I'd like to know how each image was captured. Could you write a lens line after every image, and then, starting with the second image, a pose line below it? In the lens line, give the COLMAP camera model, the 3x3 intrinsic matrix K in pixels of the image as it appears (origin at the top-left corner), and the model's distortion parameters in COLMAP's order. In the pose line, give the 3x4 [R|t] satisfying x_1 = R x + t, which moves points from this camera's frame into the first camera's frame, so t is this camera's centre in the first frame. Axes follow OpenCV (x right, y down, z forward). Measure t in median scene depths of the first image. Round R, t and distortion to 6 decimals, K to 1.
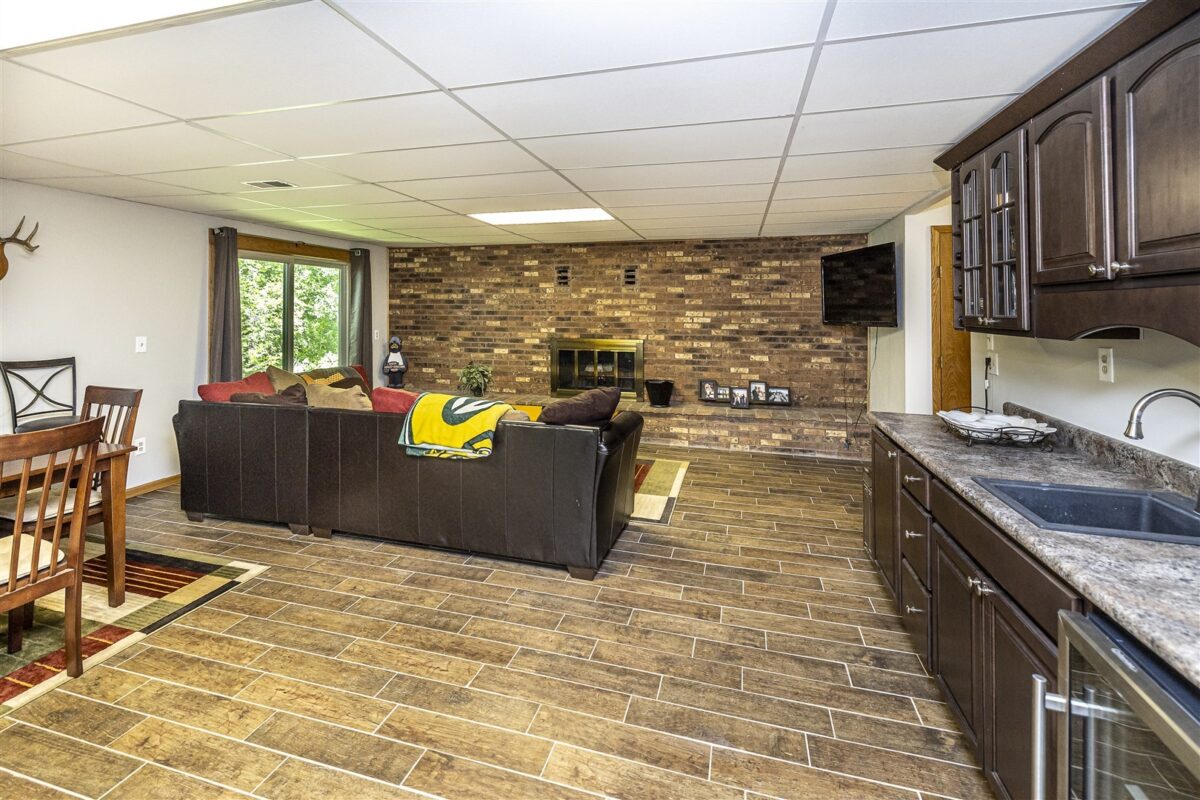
lens RADIAL K [[523.7, 0, 604.2], [0, 523.7, 302.9], [0, 0, 1]] dist [-0.000550, 0.000386]
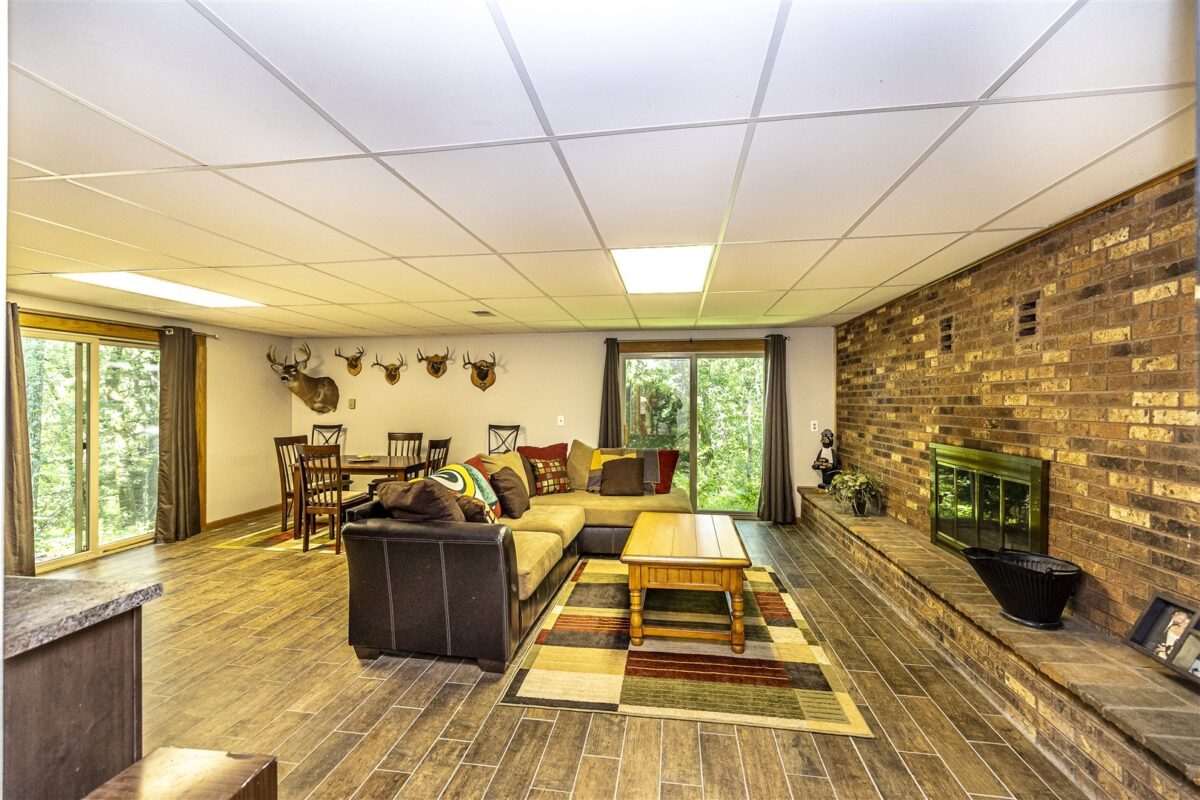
lens RADIAL K [[523.7, 0, 604.9], [0, 523.7, 404.8], [0, 0, 1]] dist [-0.000550, 0.000386]
pose [[0.135491, 0.000794, -0.990778, 0.453912], [0.013897, 0.999900, 0.002702, 0.018393], [0.990681, -0.014135, 0.135466, 0.582096]]
